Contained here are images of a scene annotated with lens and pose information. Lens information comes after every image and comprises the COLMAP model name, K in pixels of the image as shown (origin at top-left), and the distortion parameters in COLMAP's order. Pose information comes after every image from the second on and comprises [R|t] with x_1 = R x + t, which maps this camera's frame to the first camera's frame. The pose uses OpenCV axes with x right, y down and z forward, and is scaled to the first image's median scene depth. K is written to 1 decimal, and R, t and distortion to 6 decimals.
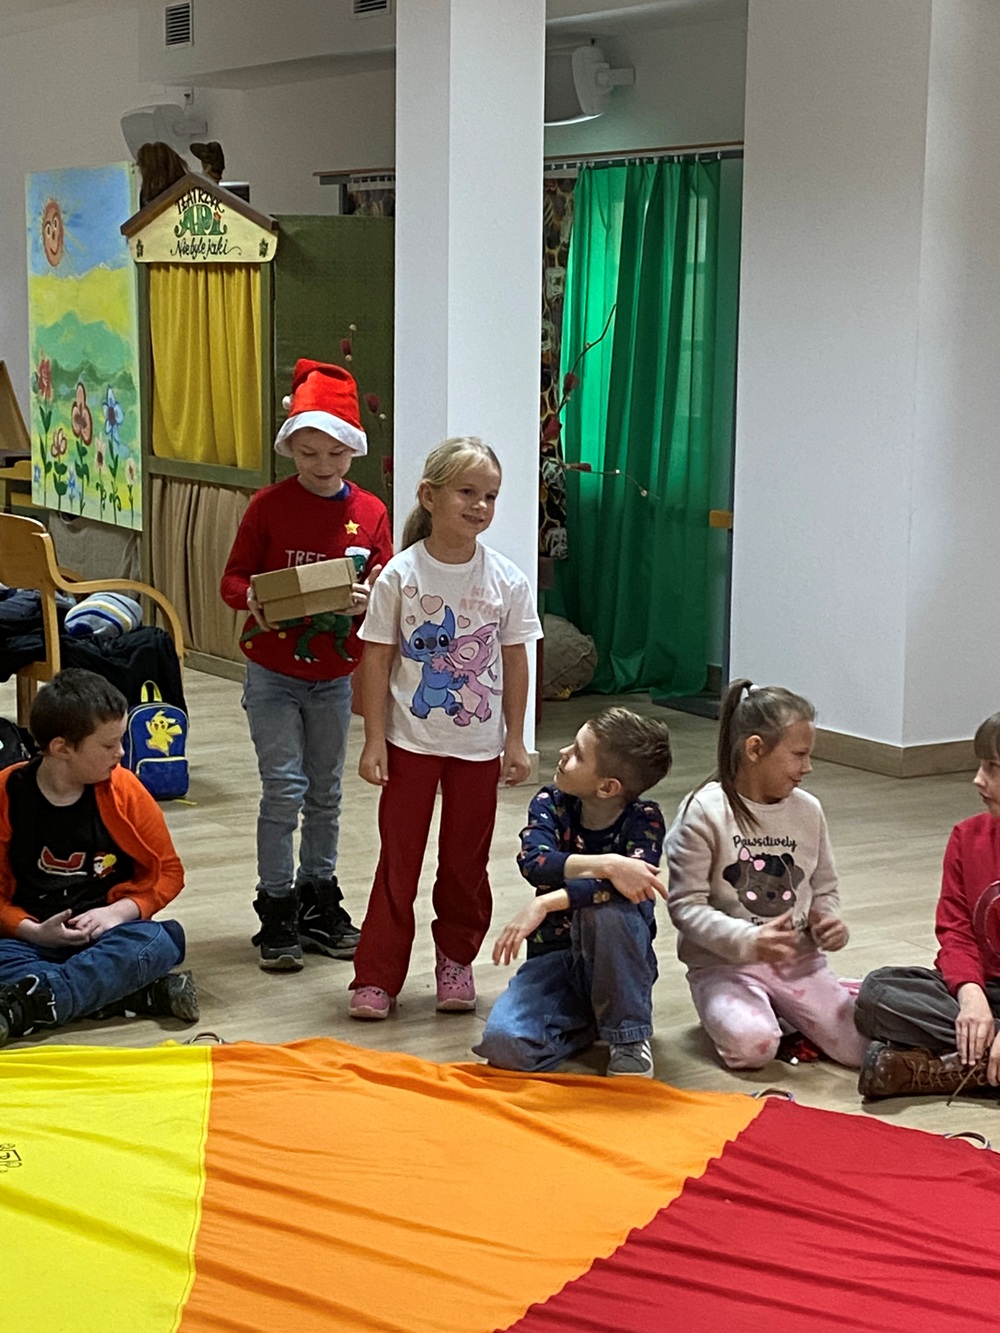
lens RADIAL K [[2465.5, 0, 500.0], [0, 2465.5, 666.5], [0, 0, 1]] dist [0.007754, 0.014080]
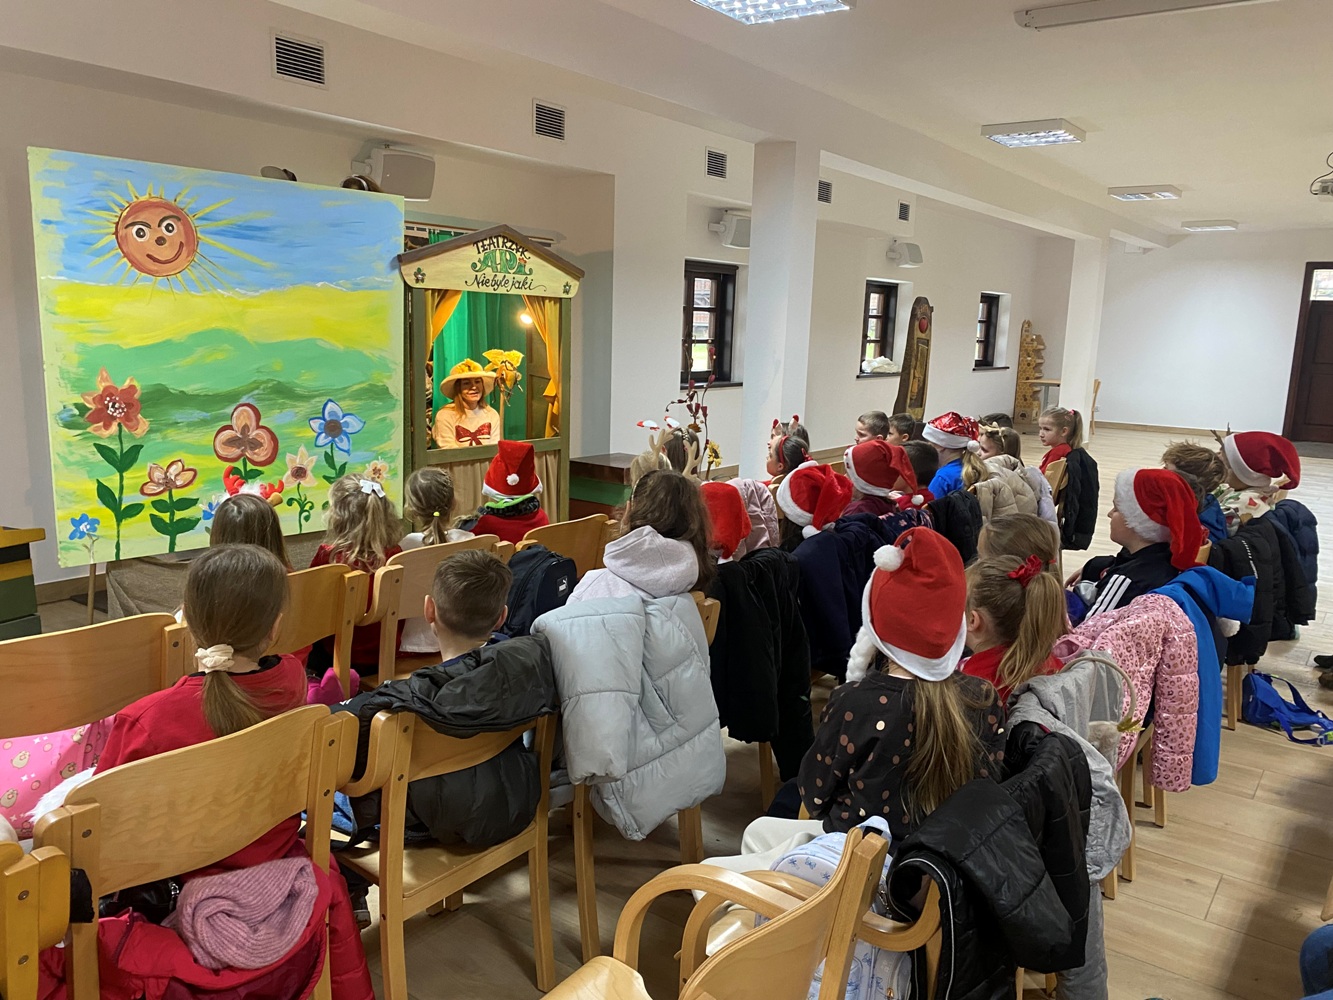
lens RADIAL K [[1031.6, 0, 666.5], [0, 1031.6, 500.0], [0, 0, 1]] dist [-0.000186, 0.010530]
pose [[-0.359679, -0.188442, 0.913849, -0.682548], [0.095090, 0.966892, 0.236806, -0.179418], [-0.928218, 0.172072, -0.329852, 1.120169]]
